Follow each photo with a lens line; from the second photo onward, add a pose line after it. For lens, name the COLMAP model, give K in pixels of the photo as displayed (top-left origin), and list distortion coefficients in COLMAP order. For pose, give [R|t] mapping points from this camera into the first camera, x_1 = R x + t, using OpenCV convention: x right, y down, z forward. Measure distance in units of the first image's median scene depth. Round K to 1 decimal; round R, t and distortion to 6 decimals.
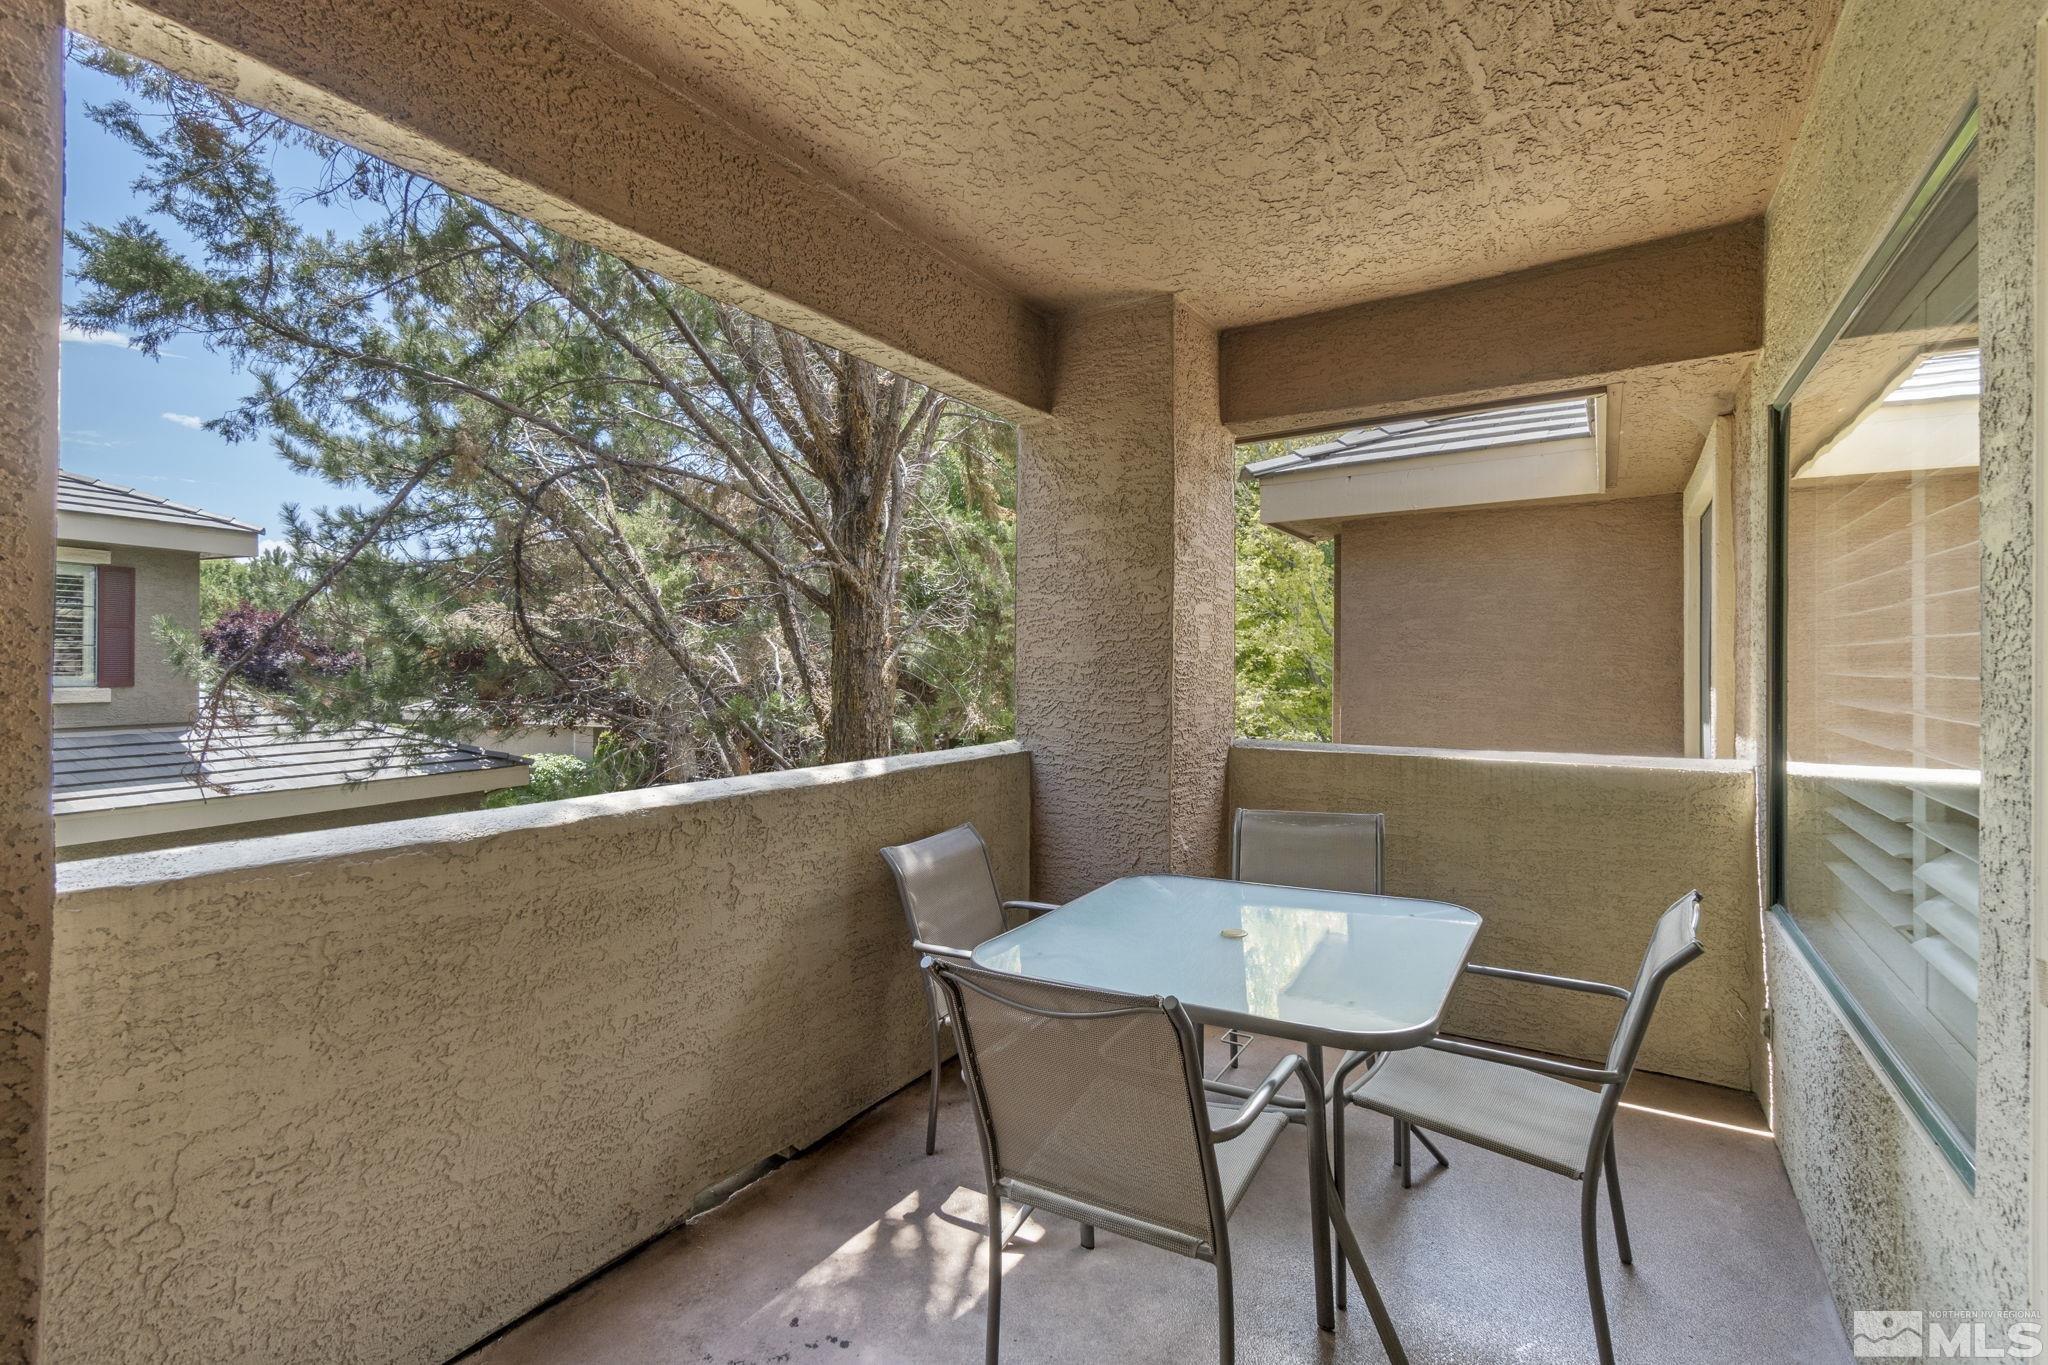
lens RADIAL K [[918.5, 0, 1019.2], [0, 918.5, 659.1], [0, 0, 1]] dist [0.001801, -0.000065]
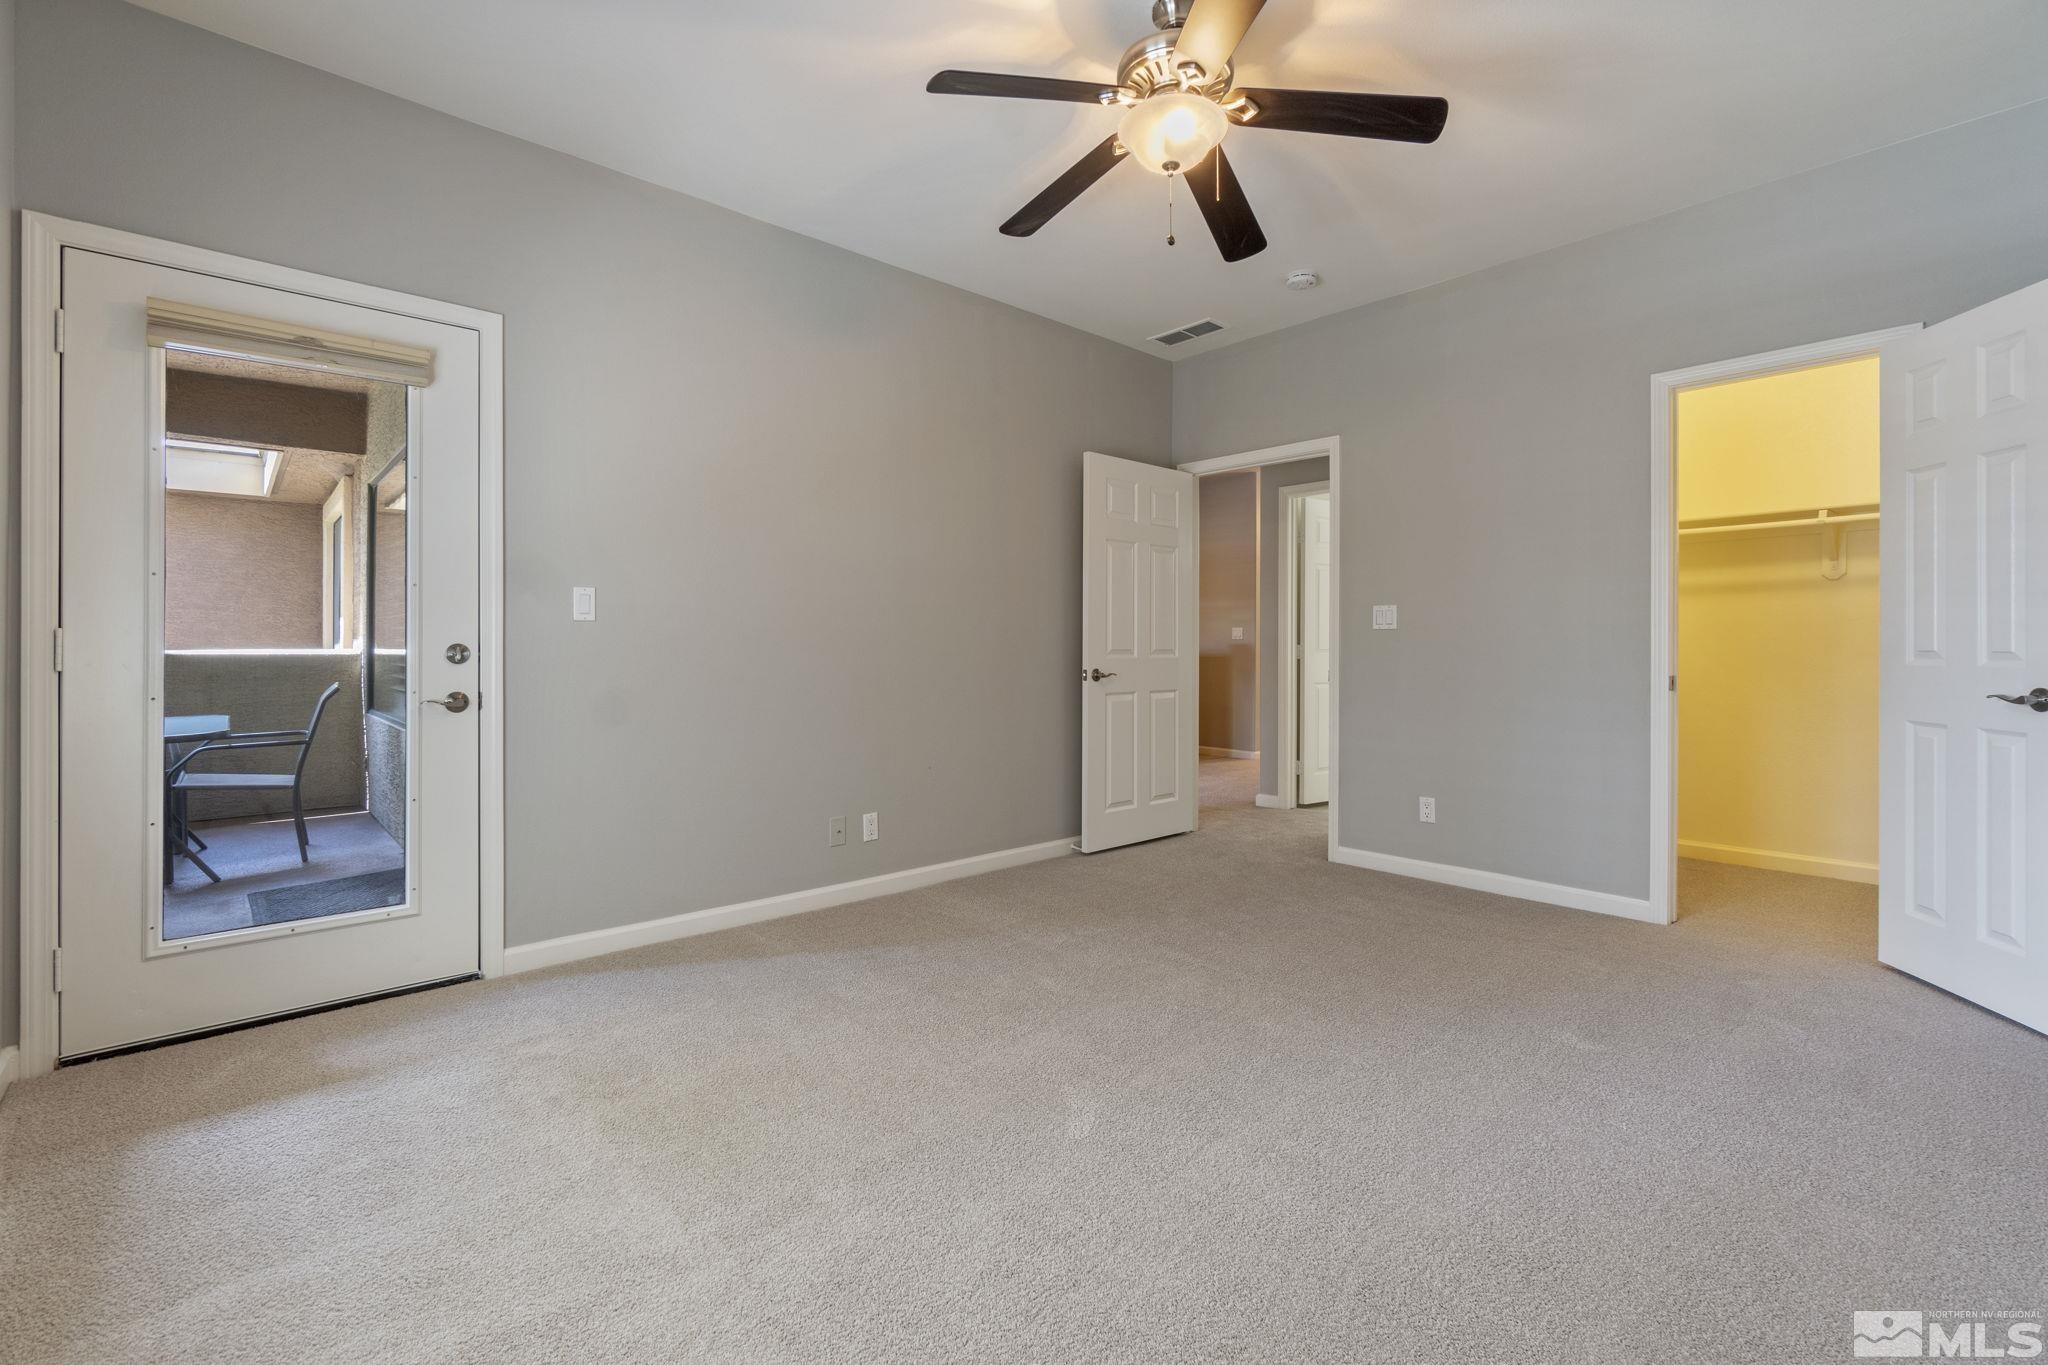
lens RADIAL K [[918.5, 0, 1019.2], [0, 918.5, 659.1], [0, 0, 1]] dist [0.001801, -0.000065]
pose [[0.281278, -0.003676, 0.959619, -0.737515], [-0.008587, 0.999943, 0.006348, 0.100977], [-0.959588, -0.010025, 0.281231, -0.959954]]
